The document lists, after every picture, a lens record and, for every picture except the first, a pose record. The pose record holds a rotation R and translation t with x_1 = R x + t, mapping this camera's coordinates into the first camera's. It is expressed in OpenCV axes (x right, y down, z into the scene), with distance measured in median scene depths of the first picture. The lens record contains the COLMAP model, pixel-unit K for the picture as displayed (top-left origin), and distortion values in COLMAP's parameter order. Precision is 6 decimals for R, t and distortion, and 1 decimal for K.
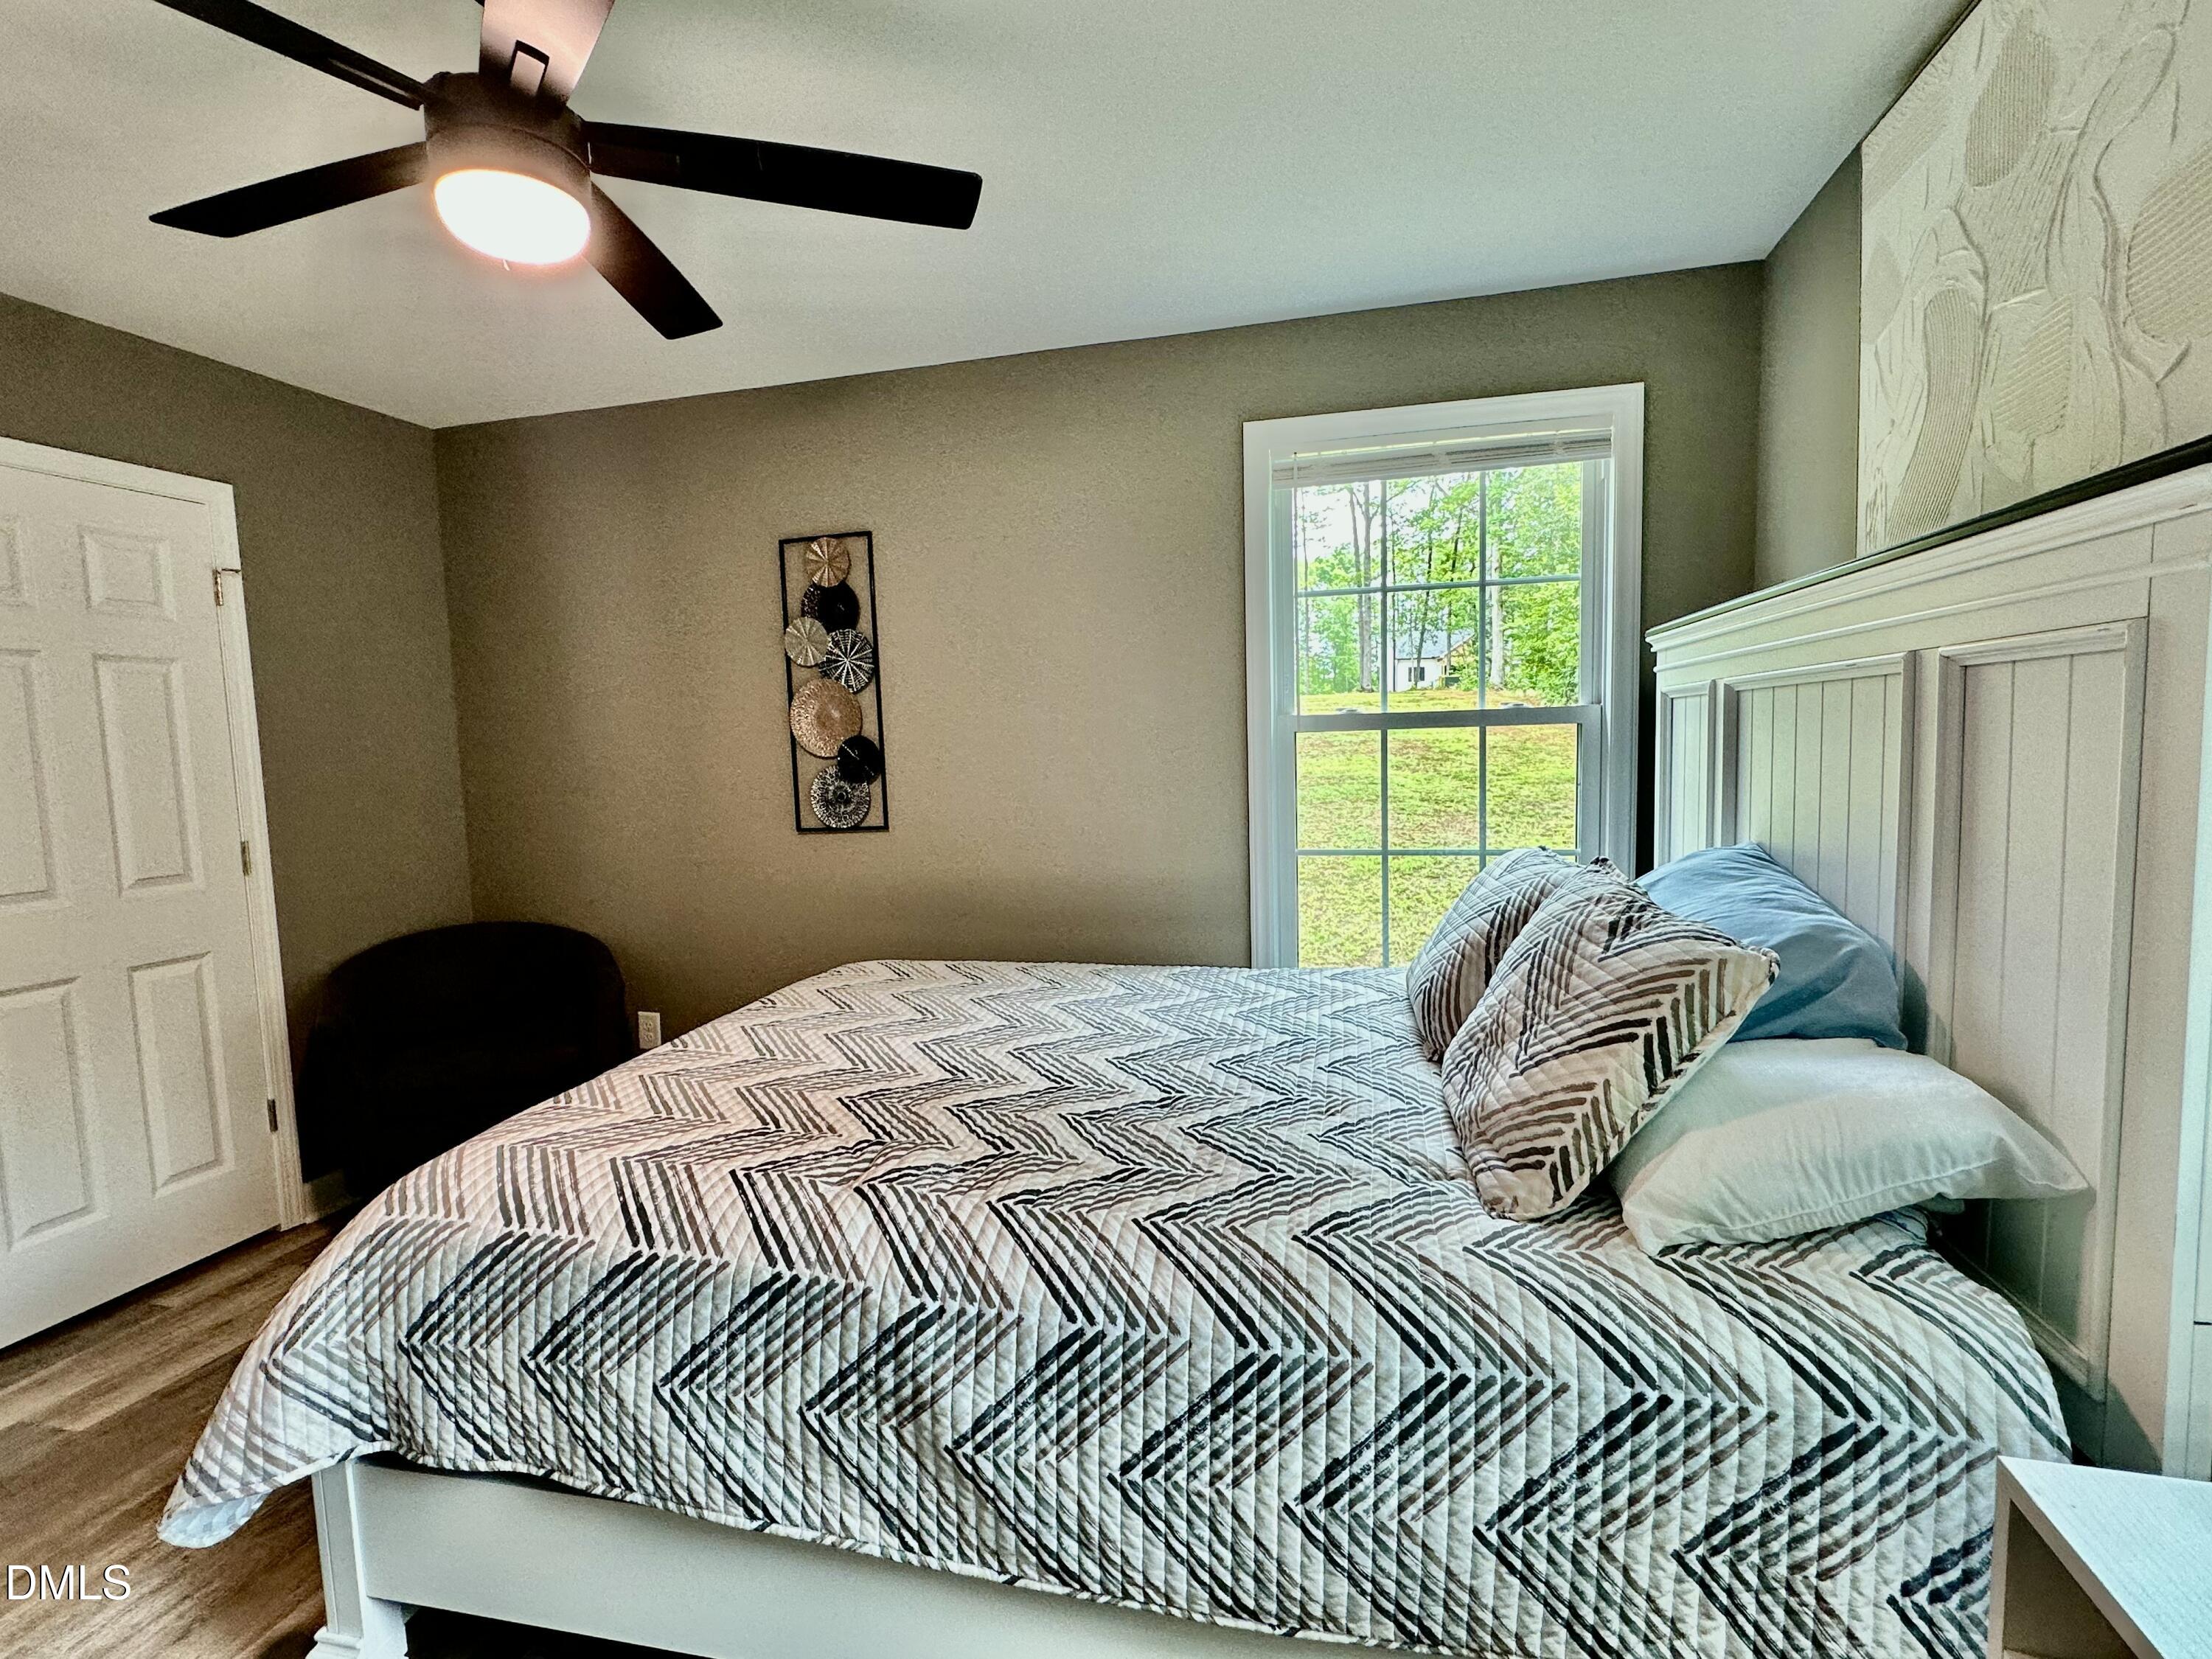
lens RADIAL K [[1006.7, 0, 1112.9], [0, 1006.7, 827.1], [0, 0, 1]] dist [-0.003420, 0.000274]
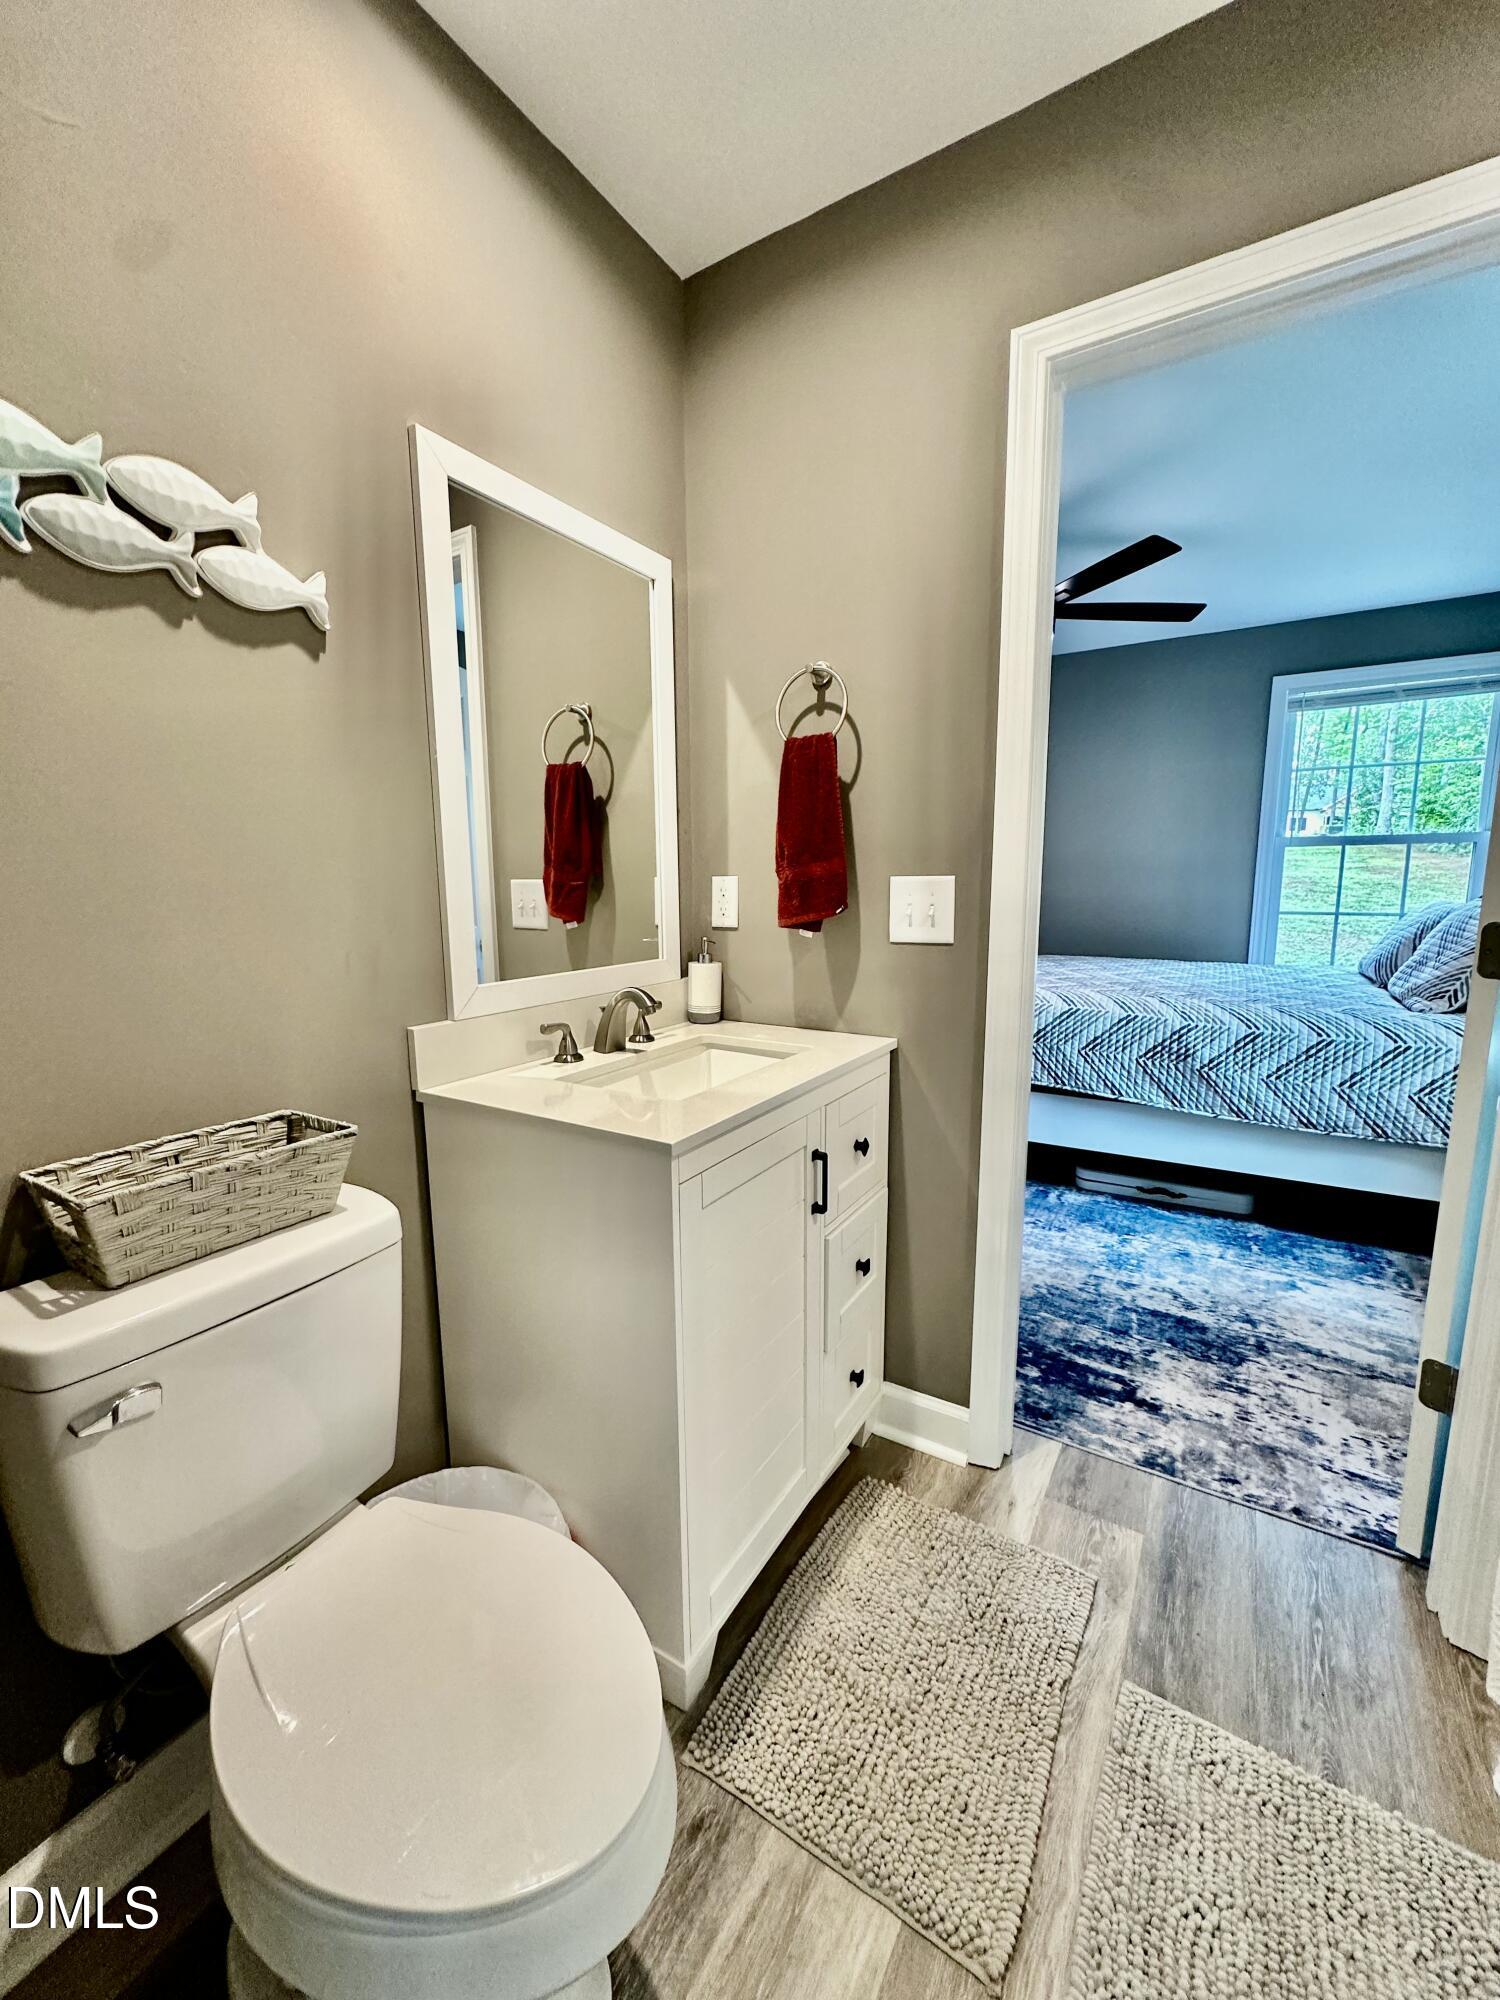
lens RADIAL K [[796.8, 0, 738.6], [0, 796.8, 1000.5], [0, 0, 1]] dist [-0.005746, 0.000820]
pose [[0.954749, 0.066758, -0.289825, -0.807101], [-0.047221, 0.996148, 0.073893, 0.304907], [0.293641, -0.056863, 0.954223, -1.676511]]
